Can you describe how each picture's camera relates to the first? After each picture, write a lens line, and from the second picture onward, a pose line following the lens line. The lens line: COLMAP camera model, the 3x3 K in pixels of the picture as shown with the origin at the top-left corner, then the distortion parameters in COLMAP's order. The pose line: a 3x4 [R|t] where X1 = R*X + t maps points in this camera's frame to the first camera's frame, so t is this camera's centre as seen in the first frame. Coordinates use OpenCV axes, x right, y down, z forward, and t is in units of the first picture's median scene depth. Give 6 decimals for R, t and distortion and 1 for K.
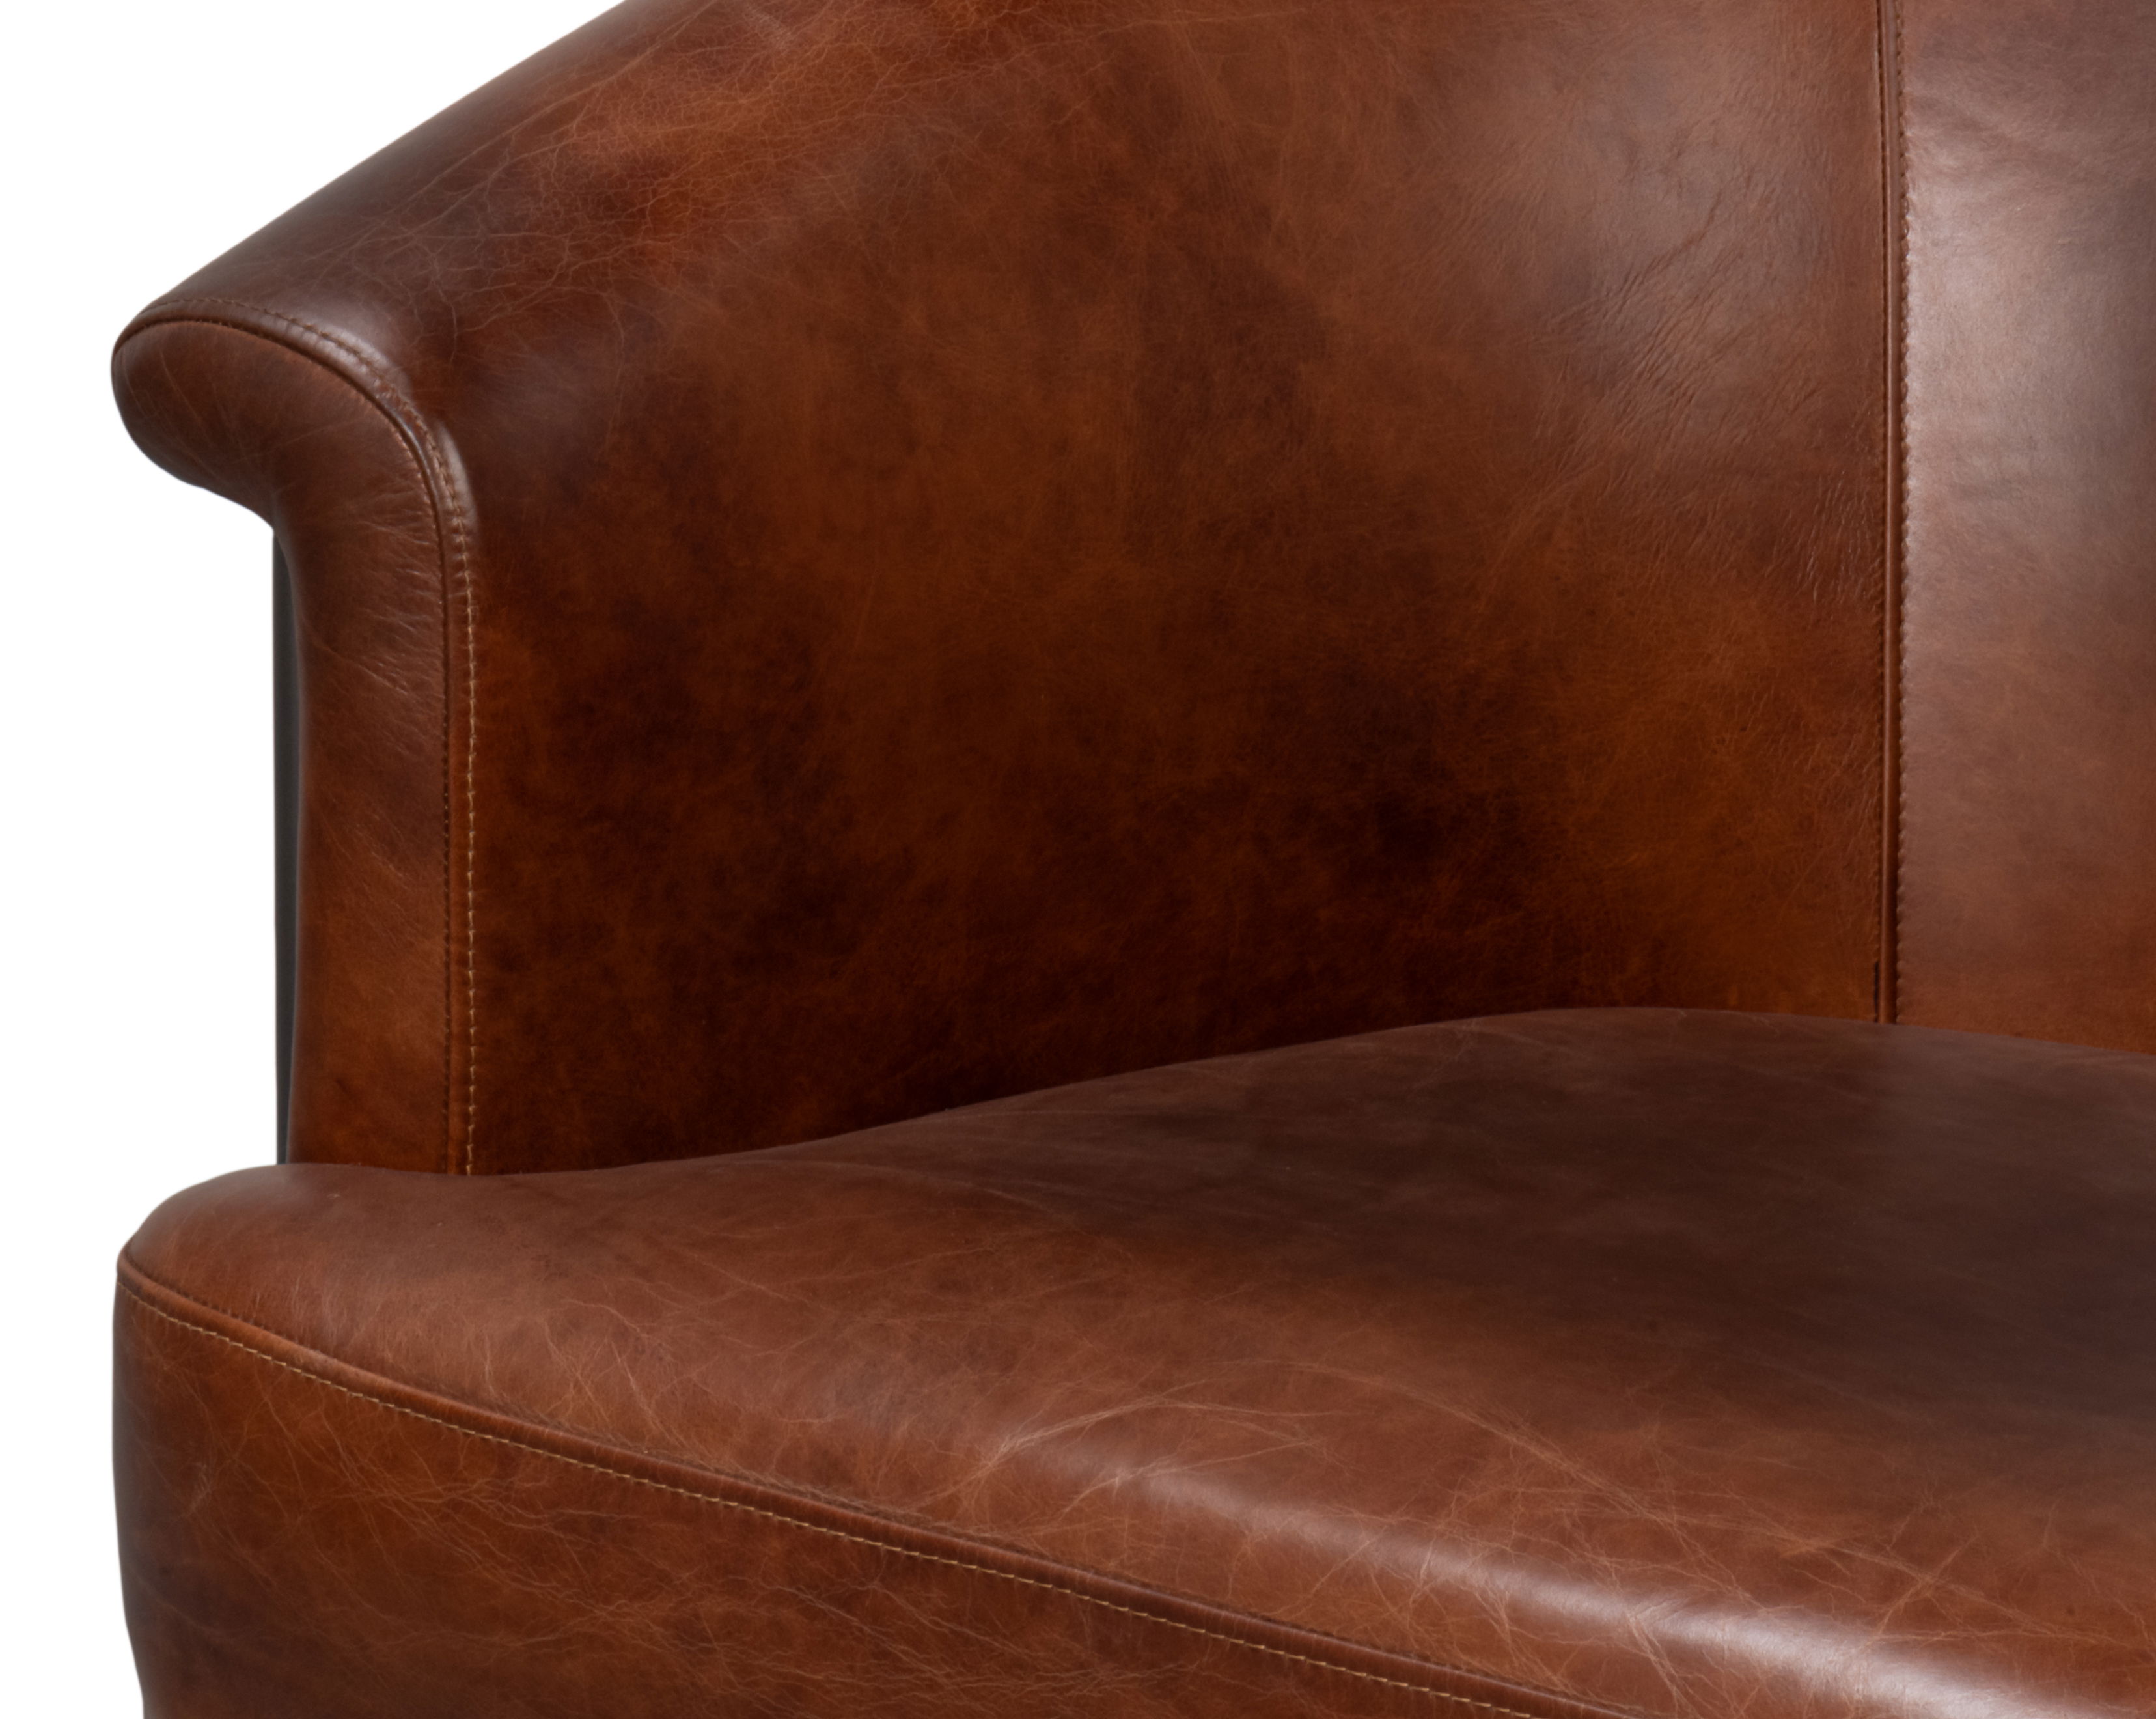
lens RADIAL K [[9425.5, 0, 1078.0], [0, 9425.5, 860.0], [0, 0, 1]] dist [-0.080471, 0.000000]
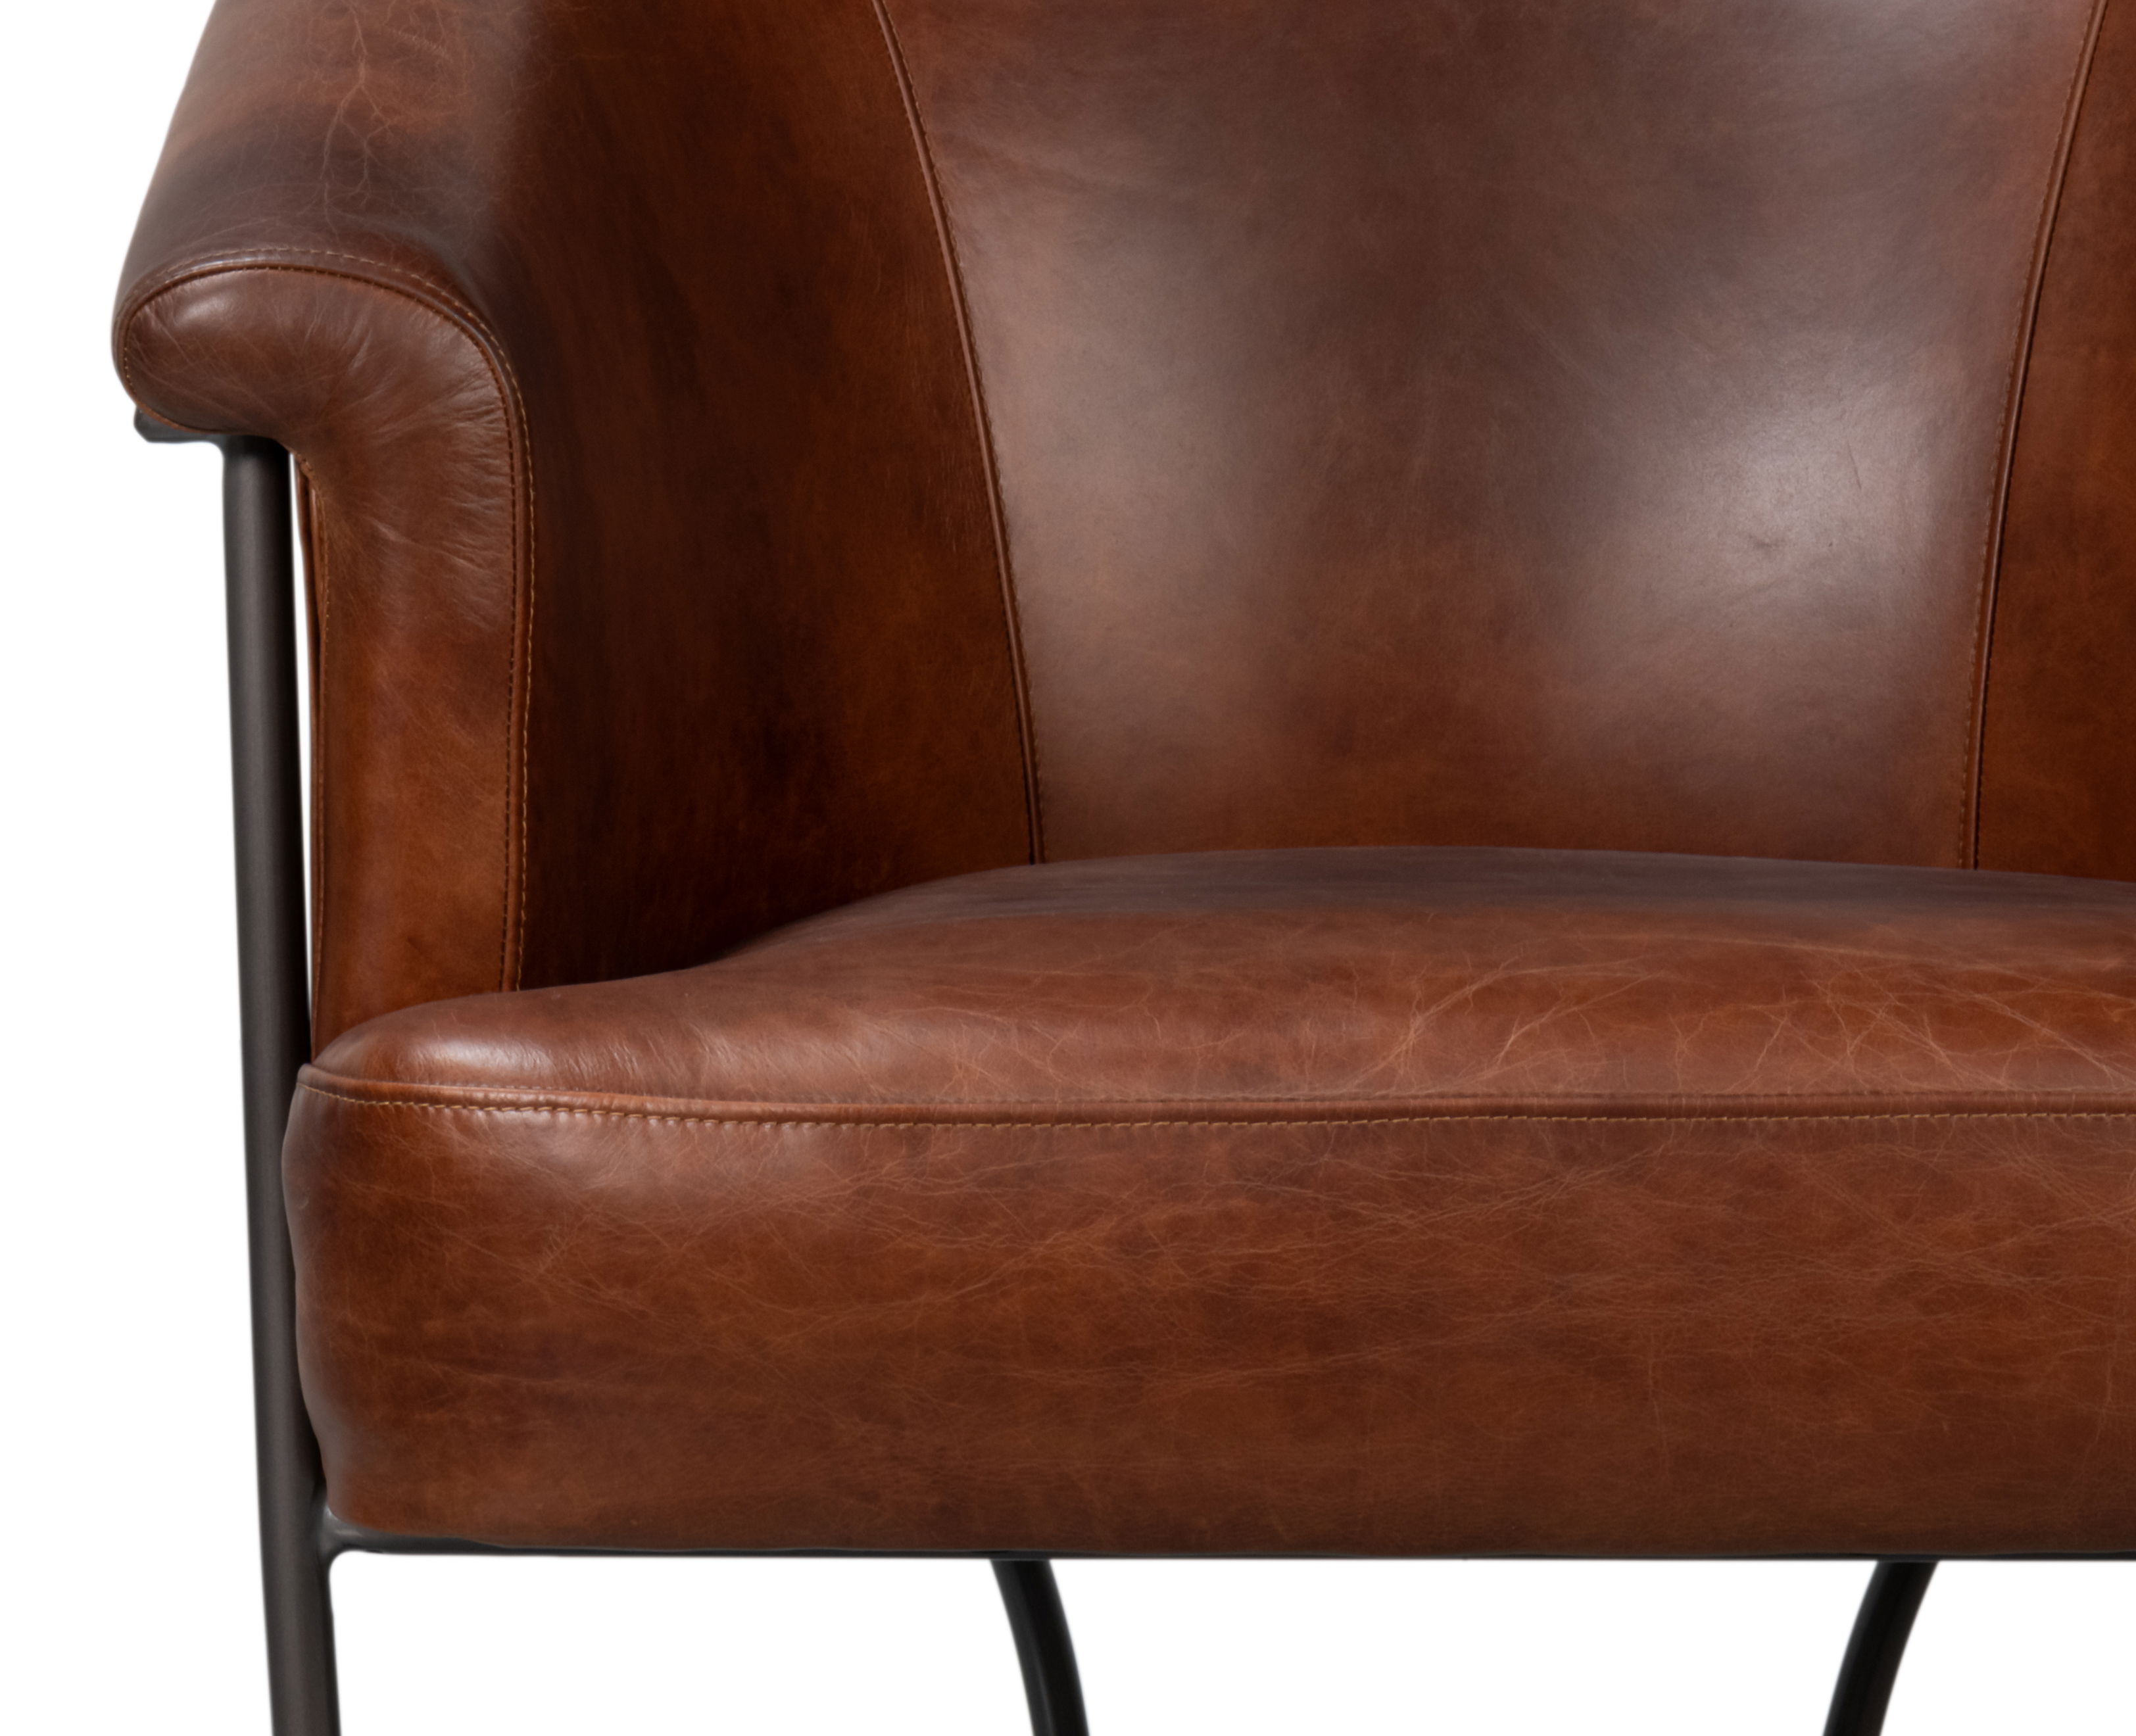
lens RADIAL K [[9566.0, 0, 1067.8], [0, 9566.0, 867.4], [0, 0, 1]] dist [-0.012305, 0.000000]
pose [[0.791800, -0.096992, 0.603031, -0.753229], [0.177716, 0.981179, -0.075532, 0.123354], [-0.584355, 0.166974, 0.794134, 0.053294]]
